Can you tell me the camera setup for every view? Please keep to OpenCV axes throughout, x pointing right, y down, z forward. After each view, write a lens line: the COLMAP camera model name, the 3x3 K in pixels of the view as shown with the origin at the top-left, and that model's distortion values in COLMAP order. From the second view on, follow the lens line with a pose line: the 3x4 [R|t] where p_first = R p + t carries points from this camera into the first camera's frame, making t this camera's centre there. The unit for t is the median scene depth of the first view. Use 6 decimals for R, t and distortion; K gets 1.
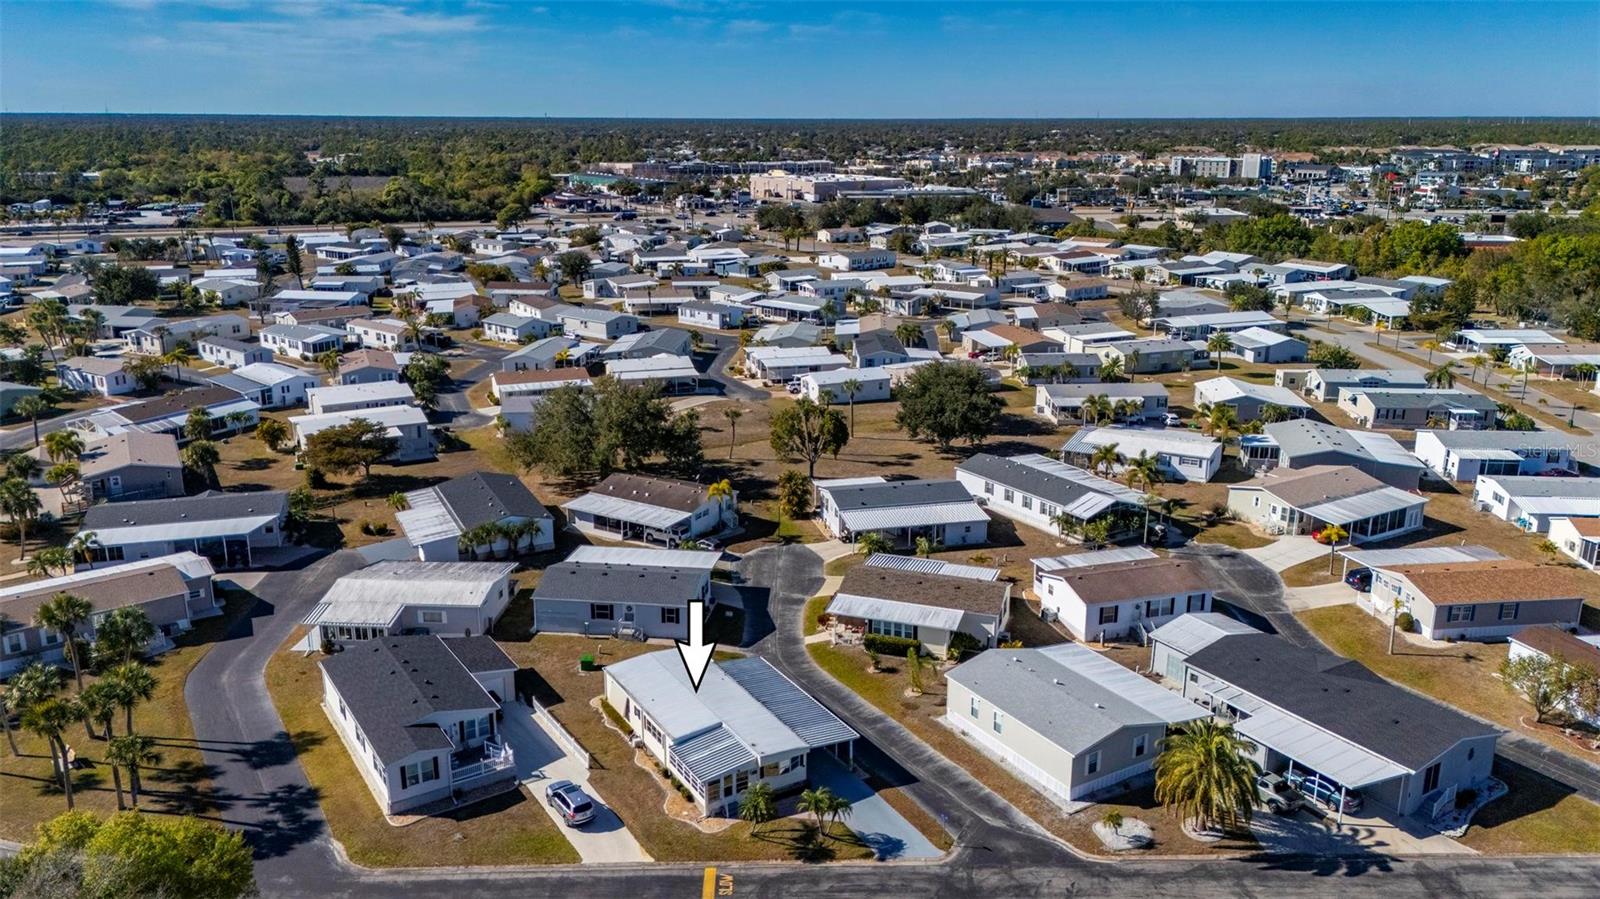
lens RADIAL K [[1188.1, 0, 792.6], [0, 1188.1, 453.6], [0, 0, 1]] dist [0.094003, -0.085187]
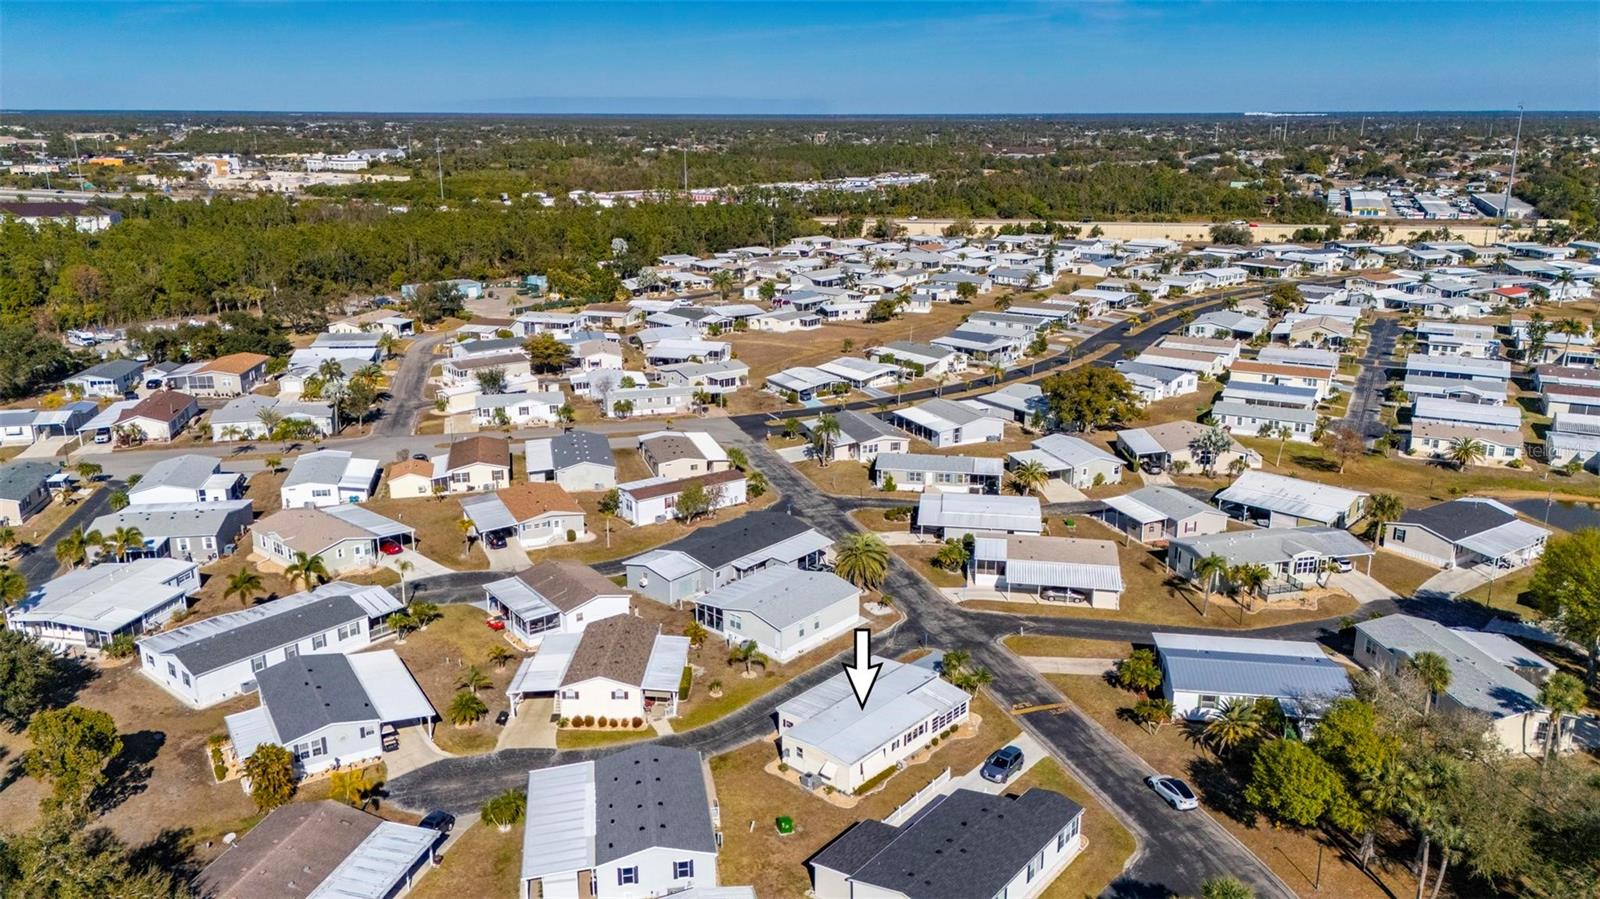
lens RADIAL K [[1171.3, 0, 791.8], [0, 1171.3, 456.1], [0, 0, 1]] dist [0.086035, -0.075091]
pose [[-0.299195, -0.272471, 0.914463, -0.751551], [0.260581, 0.898603, 0.353003, -0.334157], [-0.917922, 0.343908, -0.197856, 0.837075]]
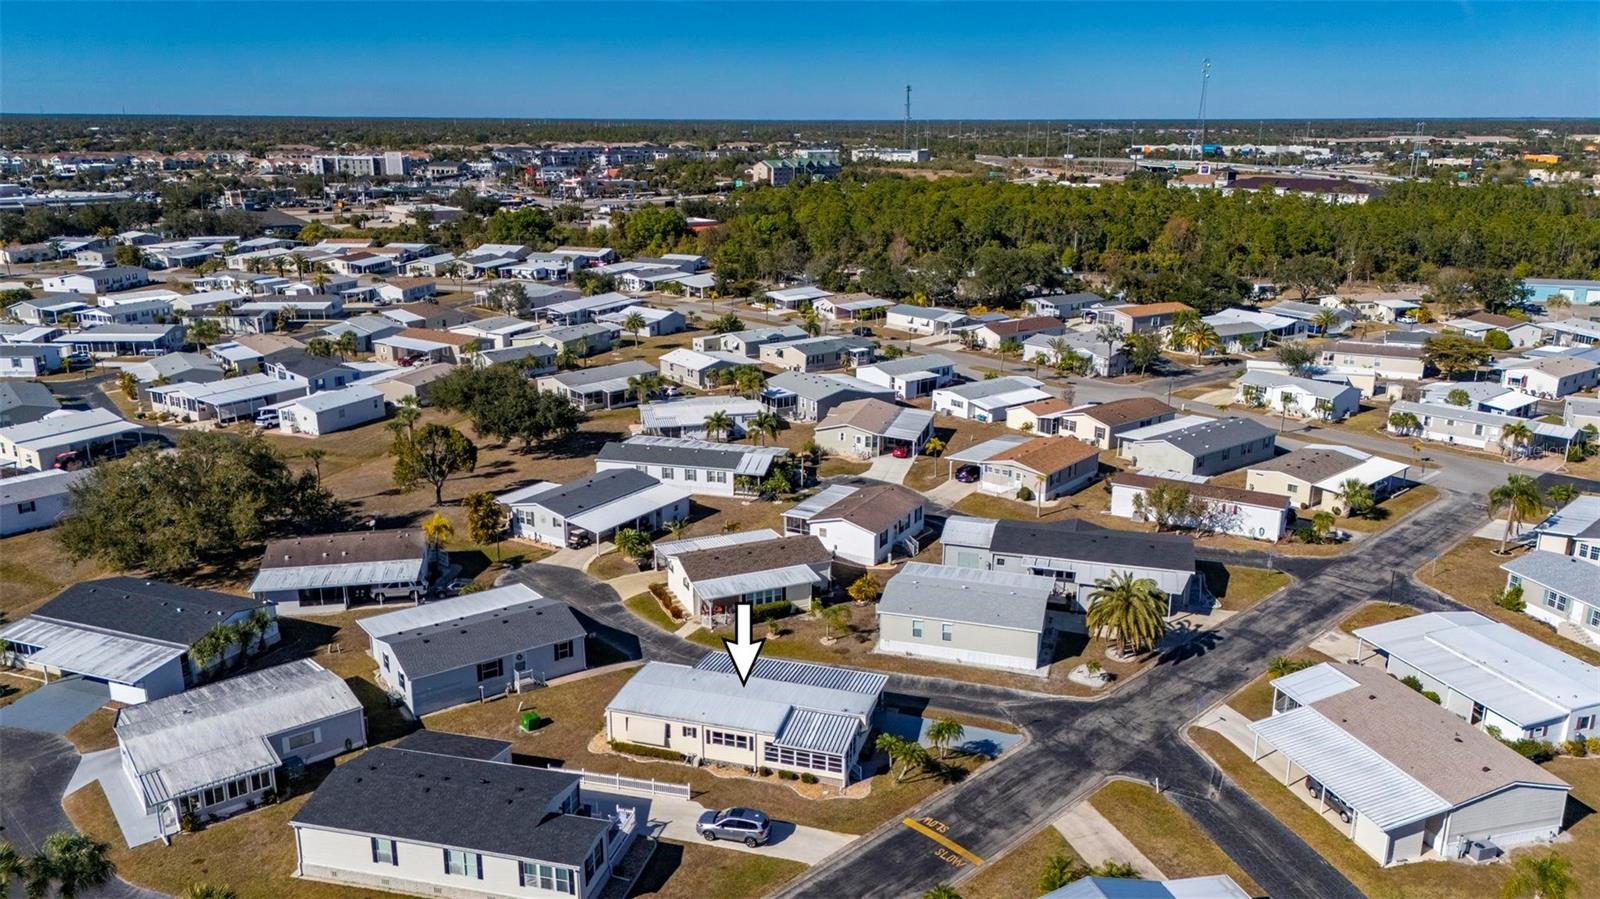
lens RADIAL K [[1171.3, 0, 791.8], [0, 1171.3, 456.1], [0, 0, 1]] dist [0.086035, -0.075091]
pose [[0.738563, -0.188010, 0.647438, -0.439564], [0.183631, 0.980119, 0.075141, -0.040568], [-0.648694, 0.063393, 0.758404, 0.141038]]
